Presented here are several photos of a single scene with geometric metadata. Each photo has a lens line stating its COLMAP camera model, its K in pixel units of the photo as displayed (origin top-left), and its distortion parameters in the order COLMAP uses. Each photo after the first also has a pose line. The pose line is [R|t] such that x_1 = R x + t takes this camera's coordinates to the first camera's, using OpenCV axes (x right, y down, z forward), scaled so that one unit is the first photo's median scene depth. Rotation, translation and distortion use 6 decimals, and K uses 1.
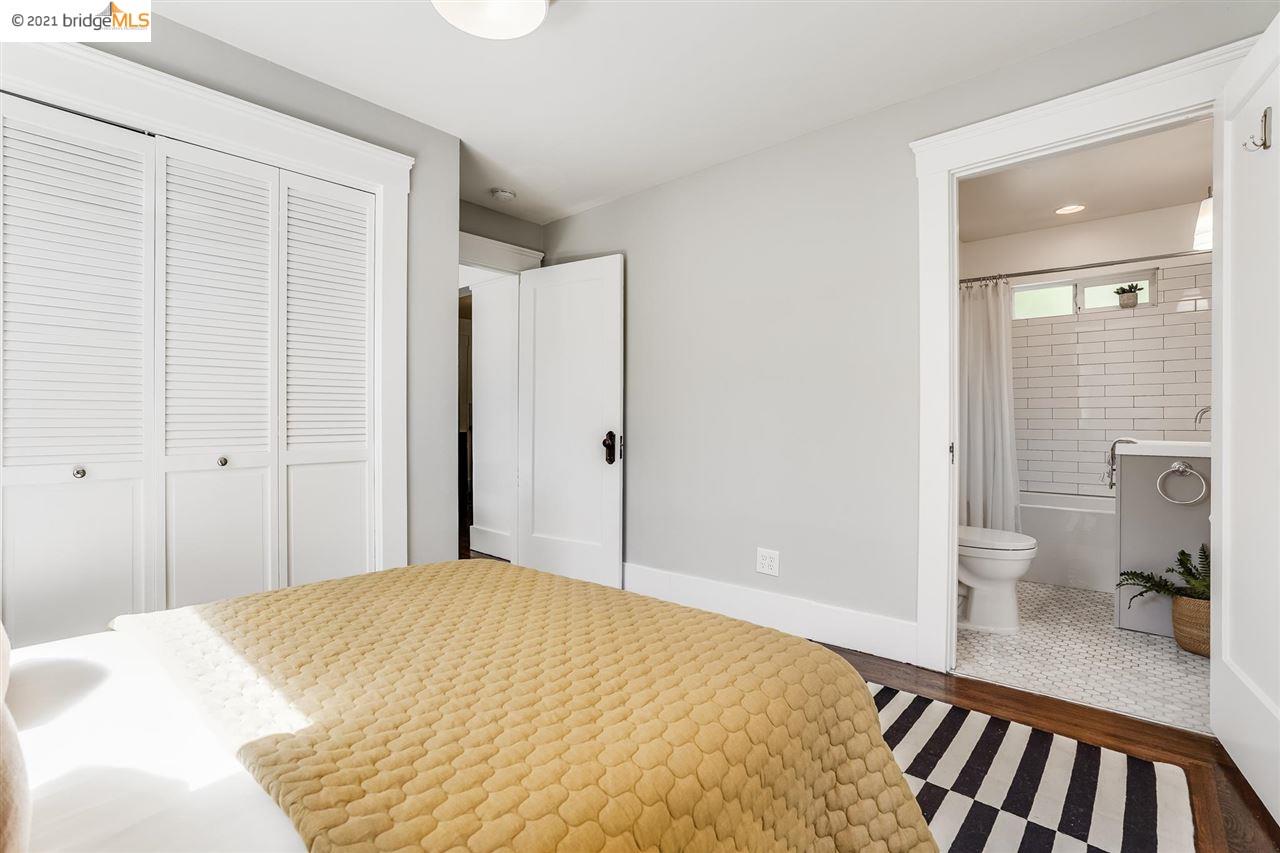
lens RADIAL K [[590.2, 0, 639.8], [0, 590.2, 422.8], [0, 0, 1]] dist [-0.054204, 0.025336]
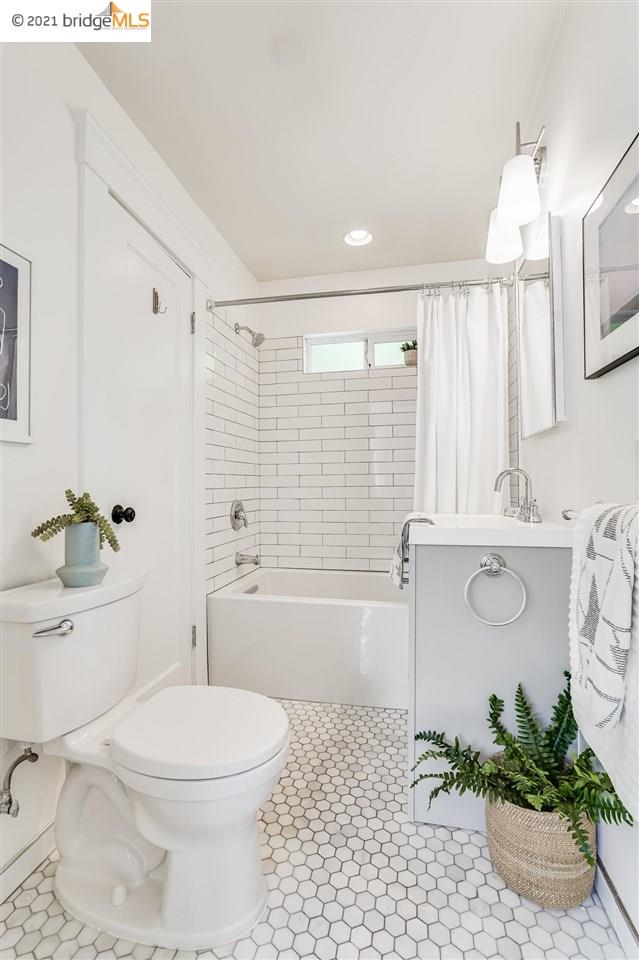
lens RADIAL K [[439.2, 0, 321.3], [0, 439.2, 485.7], [0, 0, 1]] dist [-0.031882, 0.000691]
pose [[0.867780, -0.006809, 0.496902, 0.384578], [0.006612, 0.999976, 0.002155, -0.007161], [-0.496905, 0.001415, 0.867804, 0.478681]]
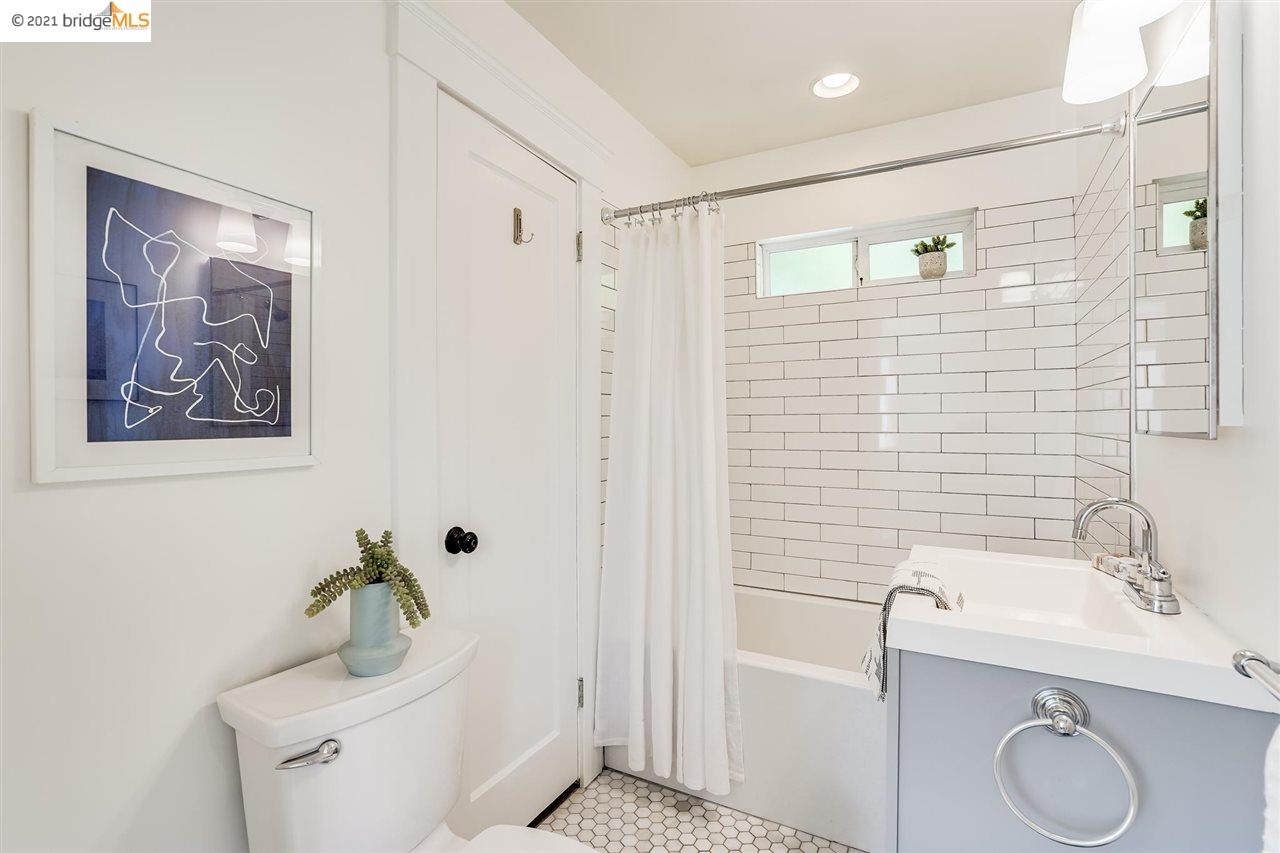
lens RADIAL K [[590.2, 0, 639.8], [0, 590.2, 422.8], [0, 0, 1]] dist [-0.054204, 0.025336]
pose [[0.974792, -0.002857, 0.223098, 0.456637], [0.001578, 0.999981, 0.005909, -0.062333], [-0.223111, -0.005408, 0.974778, 0.523004]]
